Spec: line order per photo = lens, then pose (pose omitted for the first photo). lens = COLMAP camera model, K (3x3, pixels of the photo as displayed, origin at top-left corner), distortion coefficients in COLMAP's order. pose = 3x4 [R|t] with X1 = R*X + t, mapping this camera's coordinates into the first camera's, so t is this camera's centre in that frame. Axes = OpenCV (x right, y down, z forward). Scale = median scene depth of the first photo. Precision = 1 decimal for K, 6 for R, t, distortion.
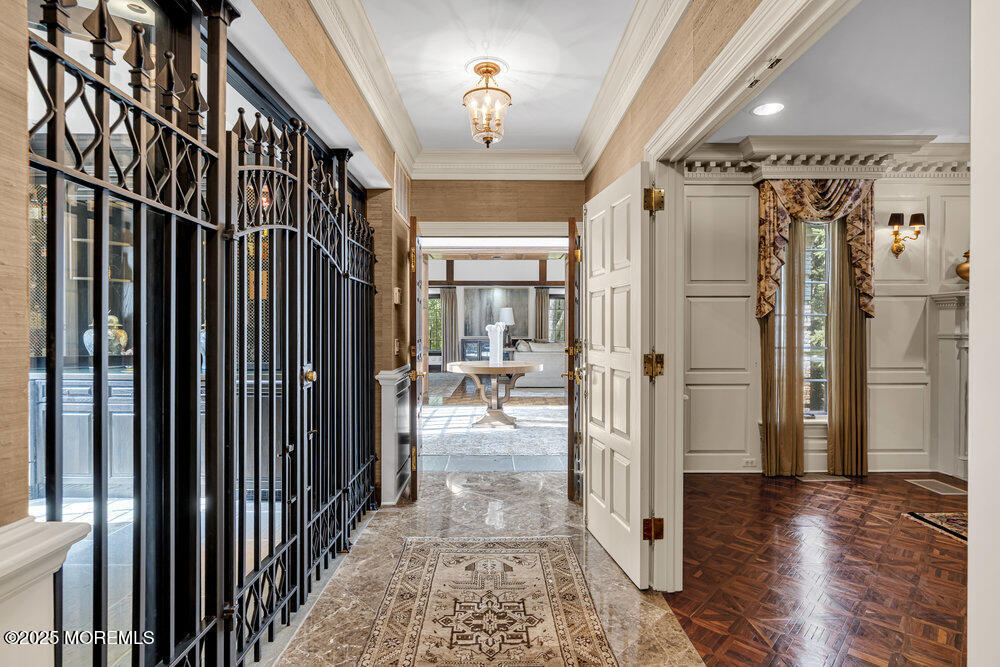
lens RADIAL K [[449.2, 0, 496.5], [0, 449.2, 327.9], [0, 0, 1]] dist [-0.002714, 0.000854]
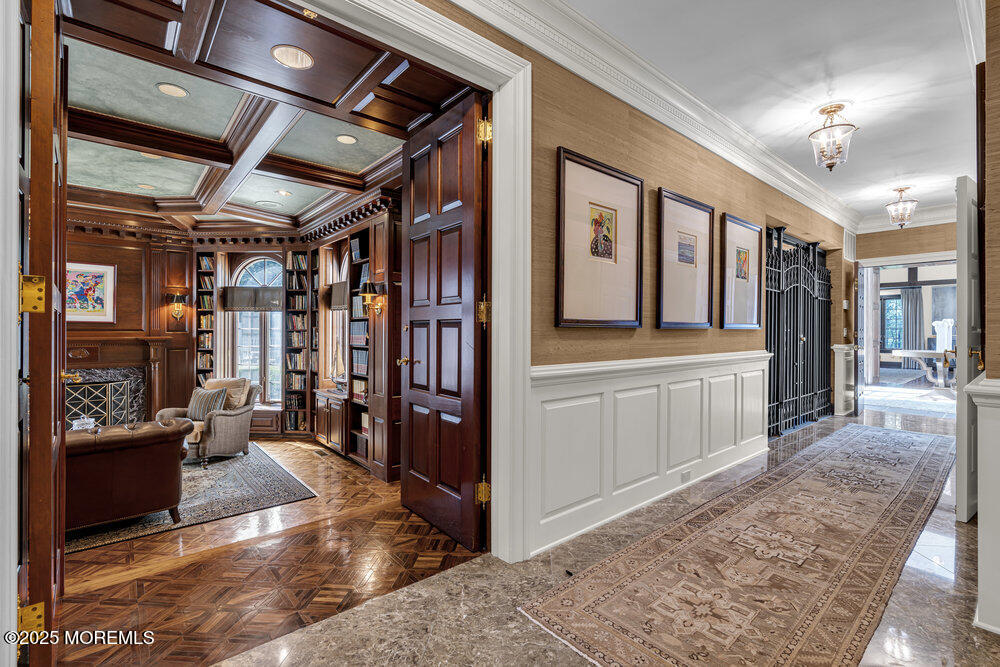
lens RADIAL K [[449.2, 0, 498.9], [0, 449.2, 327.8], [0, 0, 1]] dist [-0.002714, 0.000854]
pose [[0.631779, 0.002465, -0.775145, 0.202704], [-0.007028, 0.999972, -0.002548, 0.024958], [0.775117, 0.007058, 0.631778, -0.832972]]
